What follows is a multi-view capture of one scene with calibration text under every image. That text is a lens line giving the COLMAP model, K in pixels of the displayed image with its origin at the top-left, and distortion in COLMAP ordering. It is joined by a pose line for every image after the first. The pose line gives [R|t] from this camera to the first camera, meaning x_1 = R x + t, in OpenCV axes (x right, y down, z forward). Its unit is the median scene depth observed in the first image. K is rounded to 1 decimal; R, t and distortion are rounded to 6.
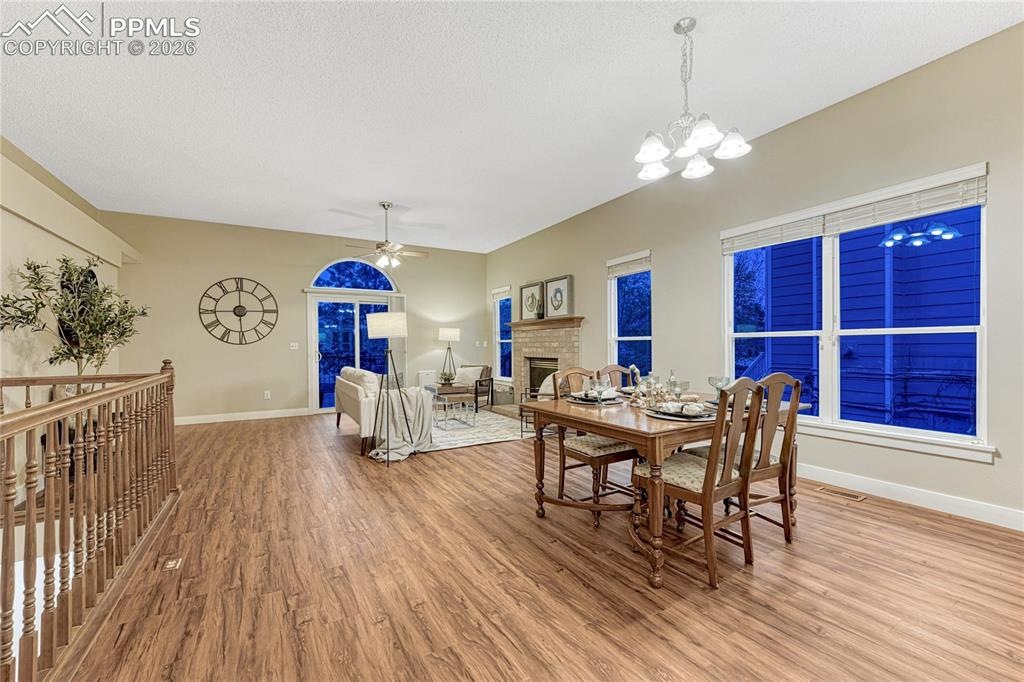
lens RADIAL K [[422.0, 0, 512.0], [0, 422.0, 341.0], [0, 0, 1]] dist [0.000122, -0.000097]
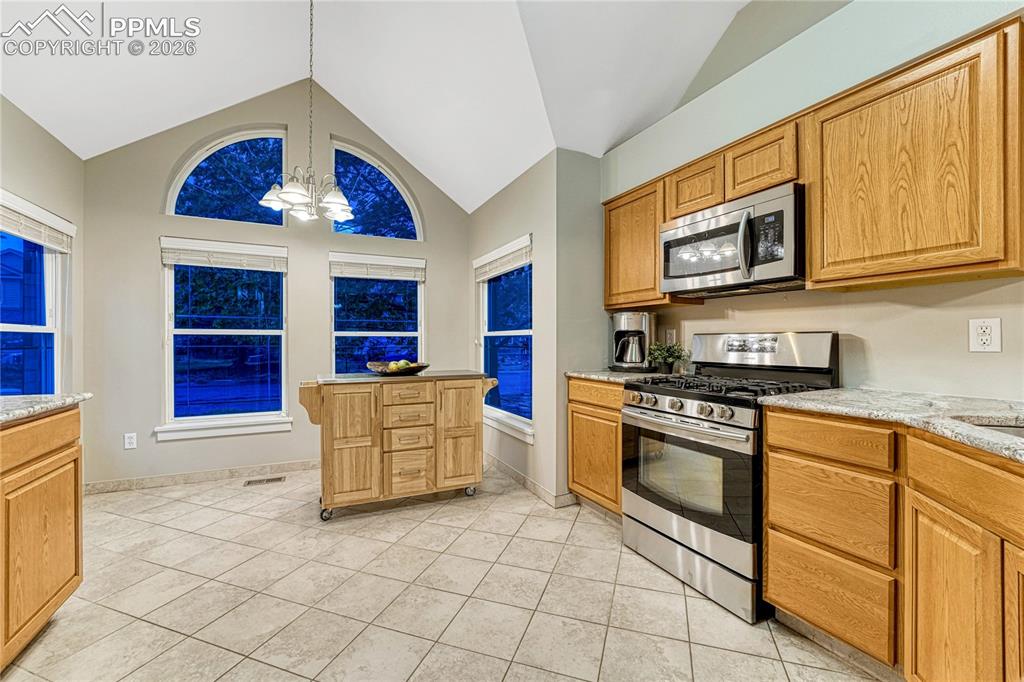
lens RADIAL K [[422.5, 0, 512.0], [0, 422.5, 341.0], [0, 0, 1]] dist [-0.000711, 0.000002]
pose [[-0.998898, 0.007225, 0.046384, 0.075311], [0.006620, 0.999891, -0.013195, 0.002493], [-0.046474, -0.012874, -0.998837, 0.521010]]
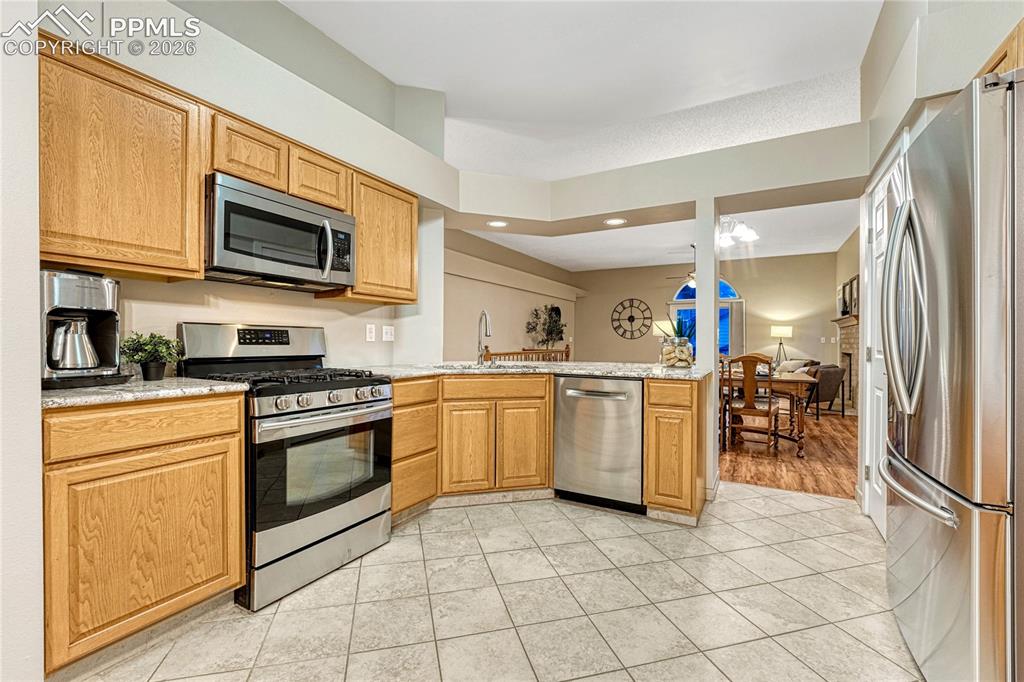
lens RADIAL K [[432.9, 0, 512.0], [0, 432.9, 341.0], [0, 0, 1]] dist [-0.000953, -0.000123]
pose [[0.516277, 0.009703, -0.856367, 0.585669], [-0.002138, 0.999947, 0.010041, 0.000253], [0.856419, -0.003352, 0.516271, -0.291884]]
